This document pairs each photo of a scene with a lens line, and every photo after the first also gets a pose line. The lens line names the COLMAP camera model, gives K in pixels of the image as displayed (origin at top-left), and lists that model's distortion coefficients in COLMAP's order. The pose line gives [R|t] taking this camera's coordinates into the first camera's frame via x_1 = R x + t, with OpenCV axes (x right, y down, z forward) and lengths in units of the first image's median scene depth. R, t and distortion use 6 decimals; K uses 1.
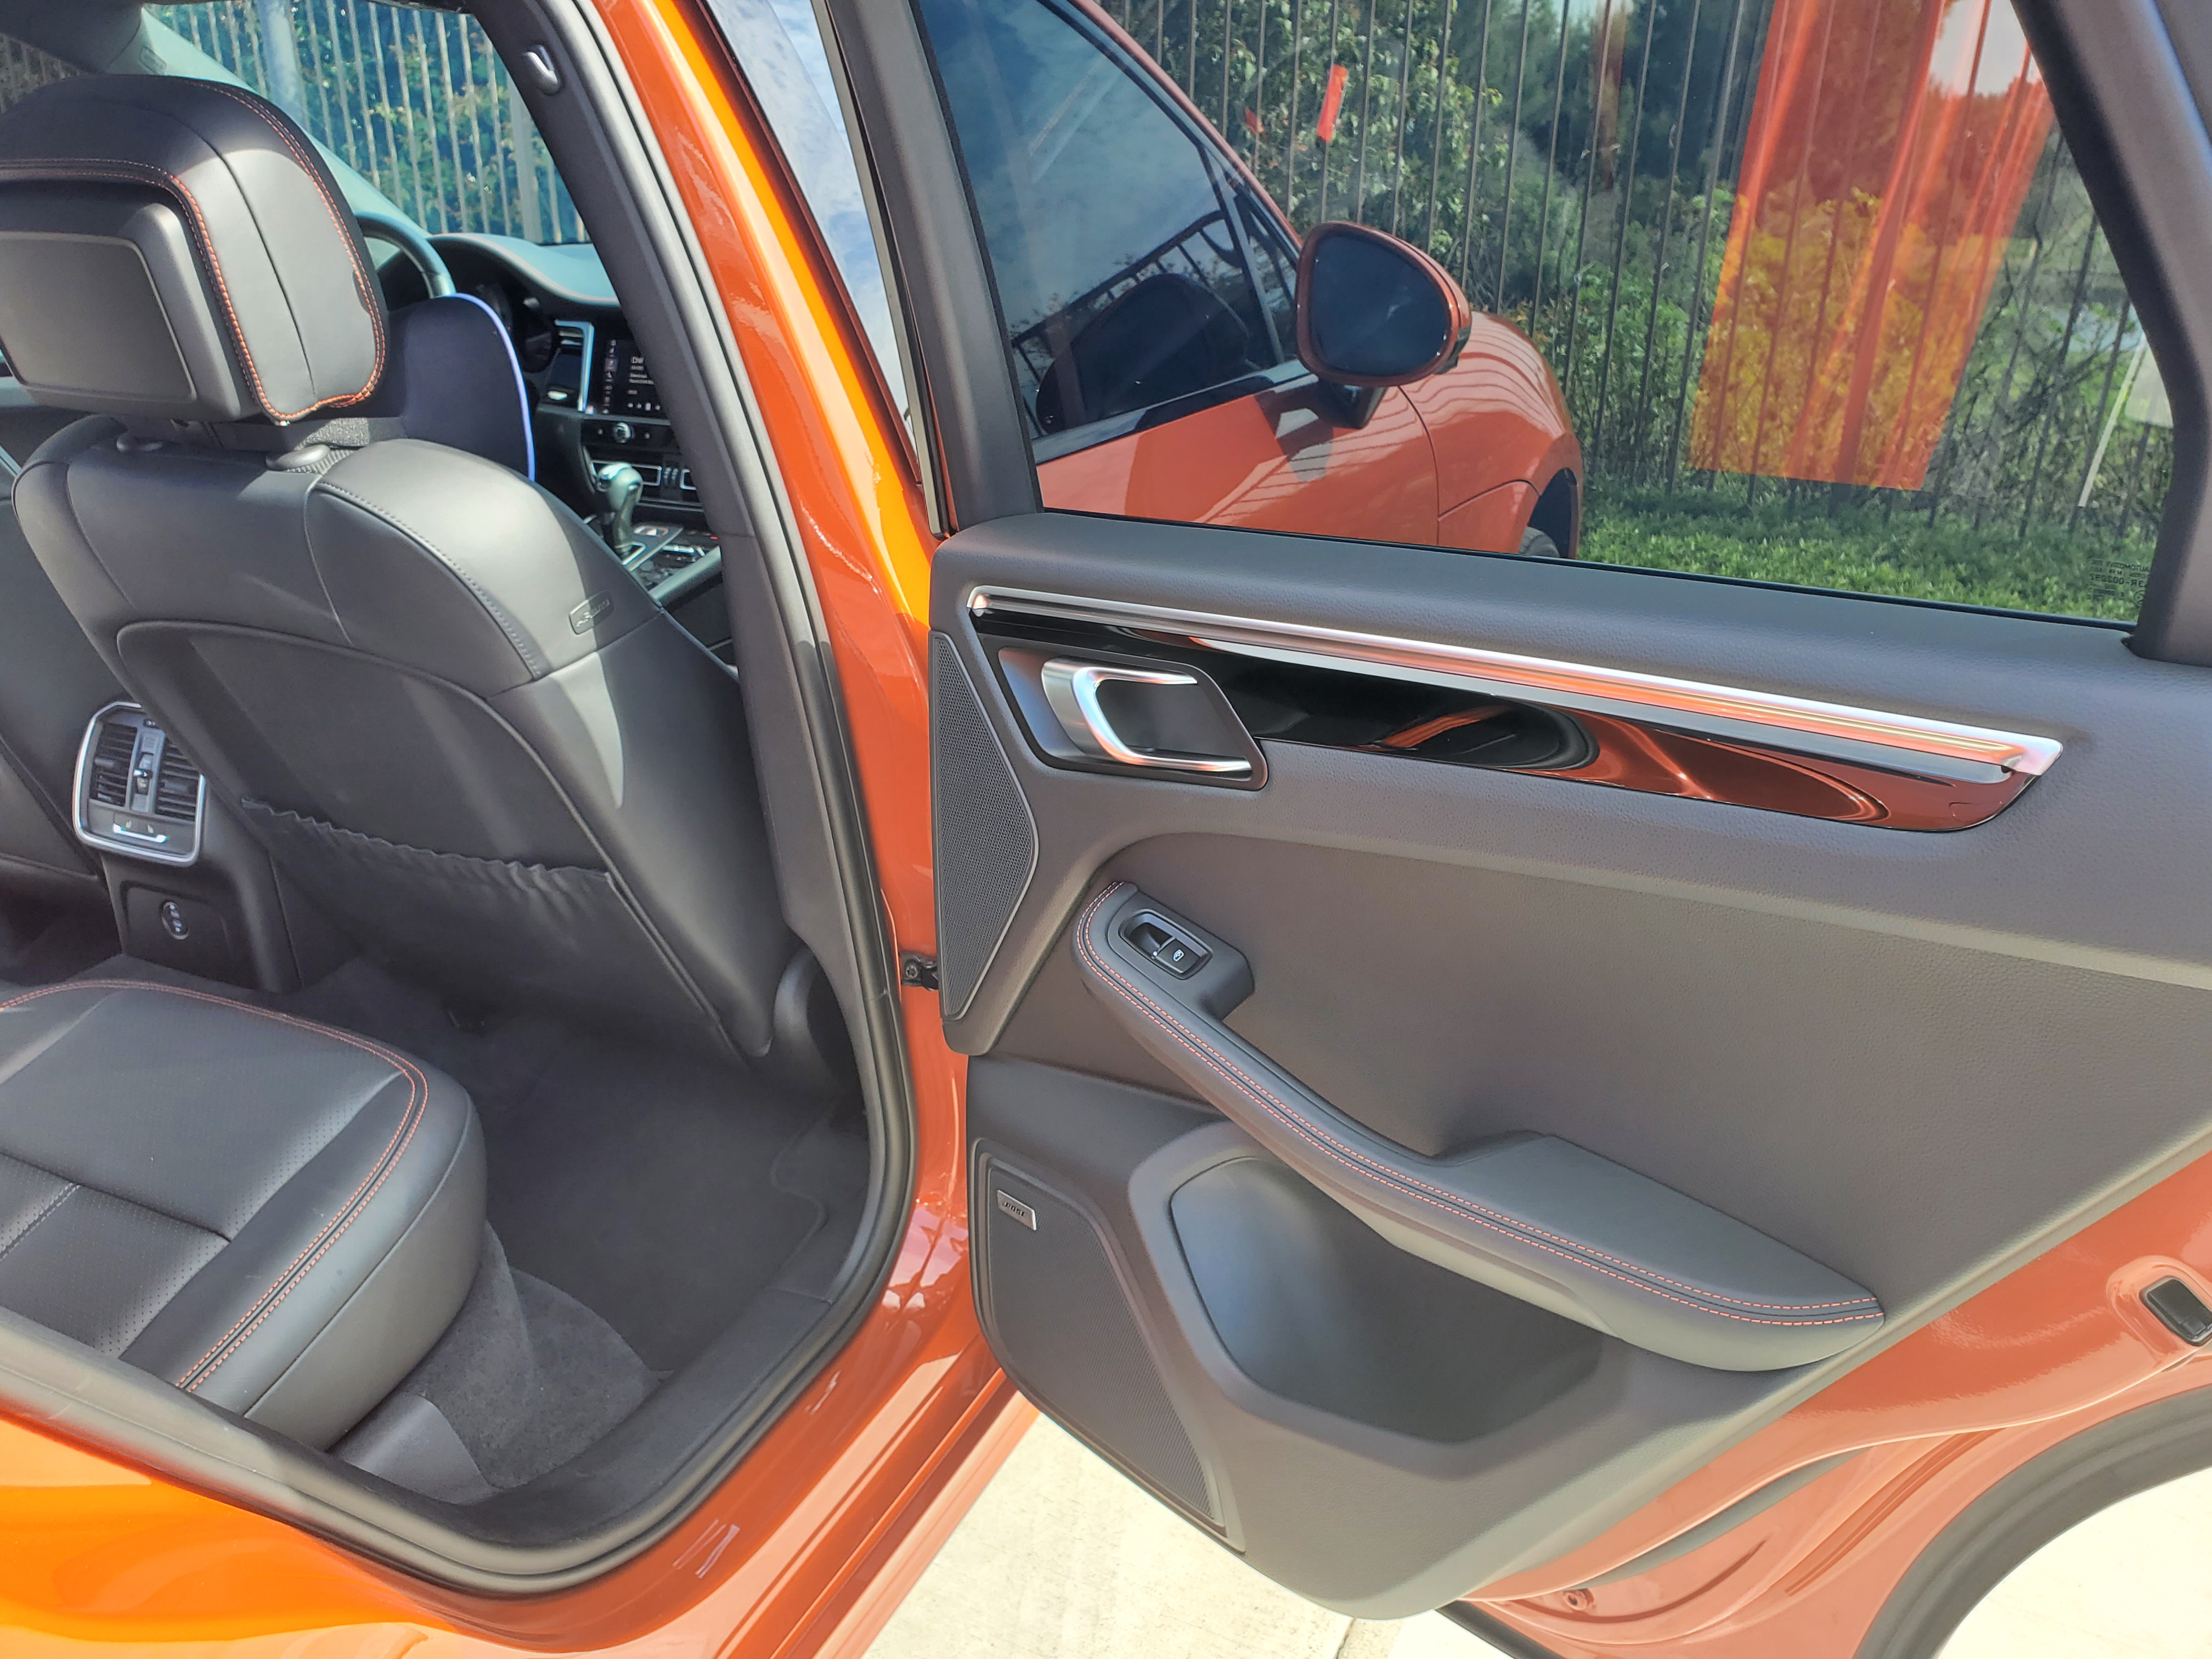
lens RADIAL K [[1672.2, 0, 1095.5], [0, 1672.2, 828.4], [0, 0, 1]] dist [-0.005693, -0.003992]
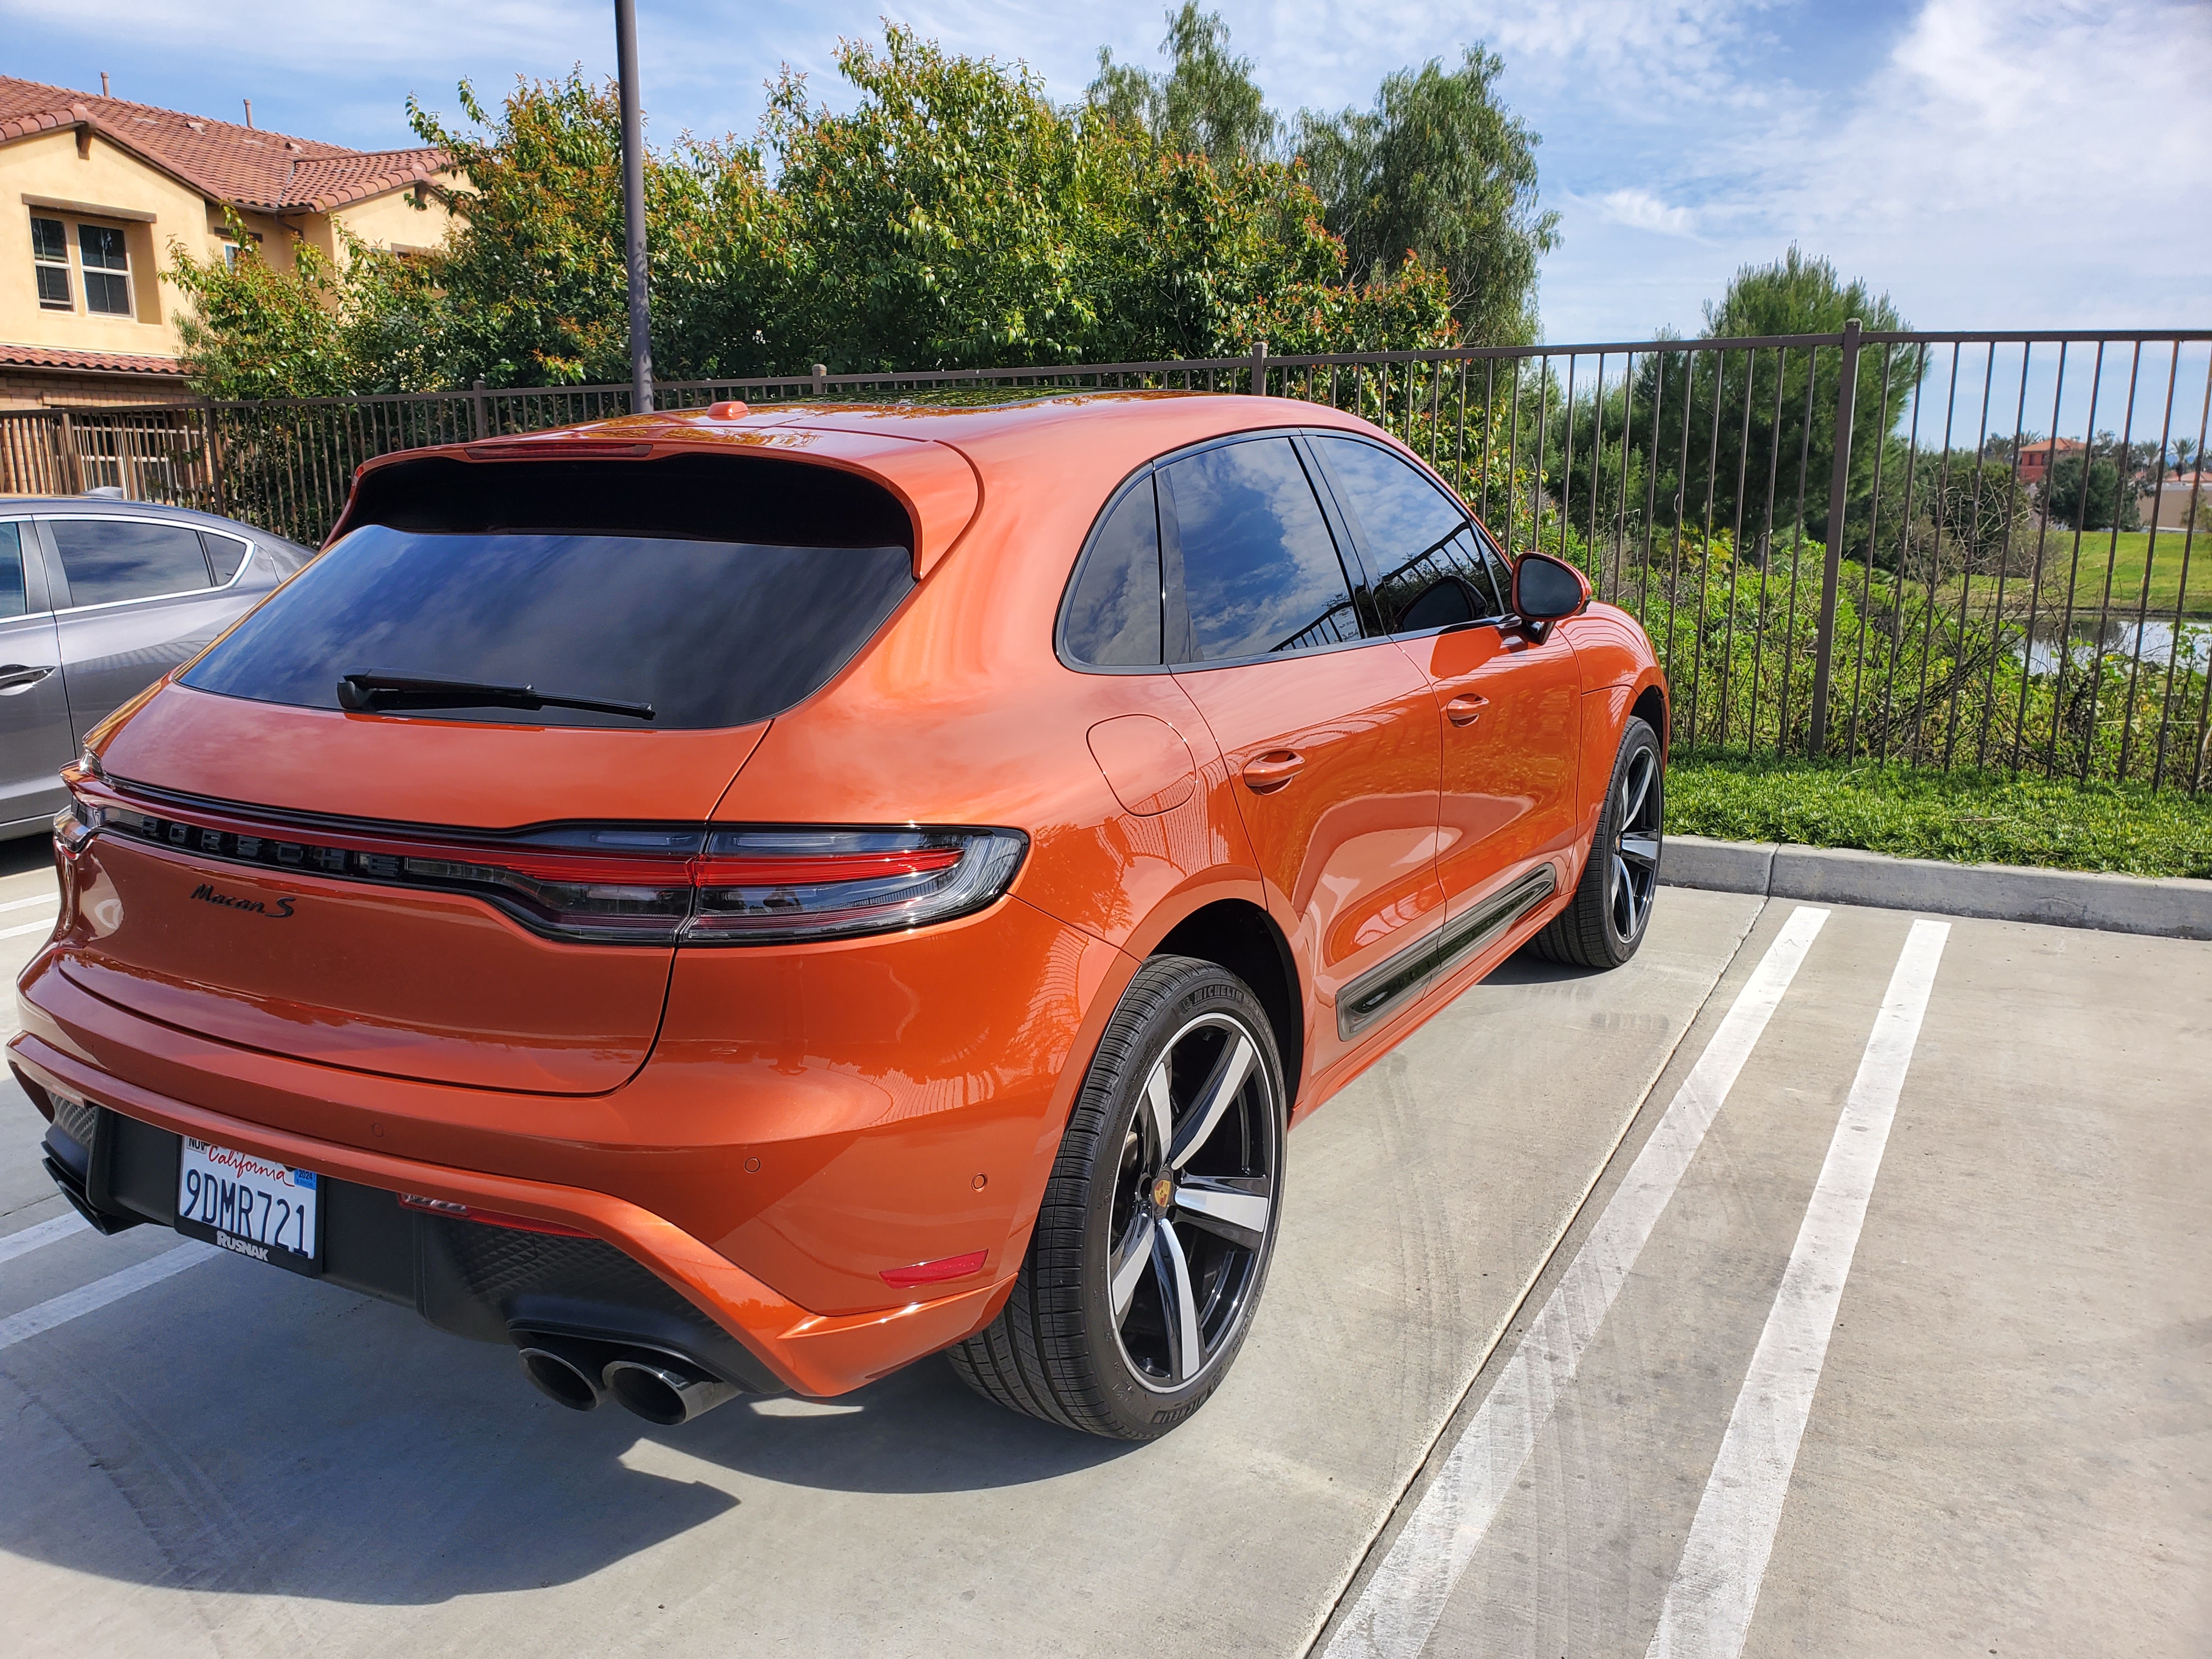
lens RADIAL K [[1672.2, 0, 1113.2], [0, 1672.2, 829.2], [0, 0, 1]] dist [-0.005693, -0.003992]
pose [[0.999918, -0.006279, -0.011191, -0.111255], [0.003991, 0.981027, -0.193832, 0.123241], [0.012196, 0.193772, 0.980971, -0.324145]]
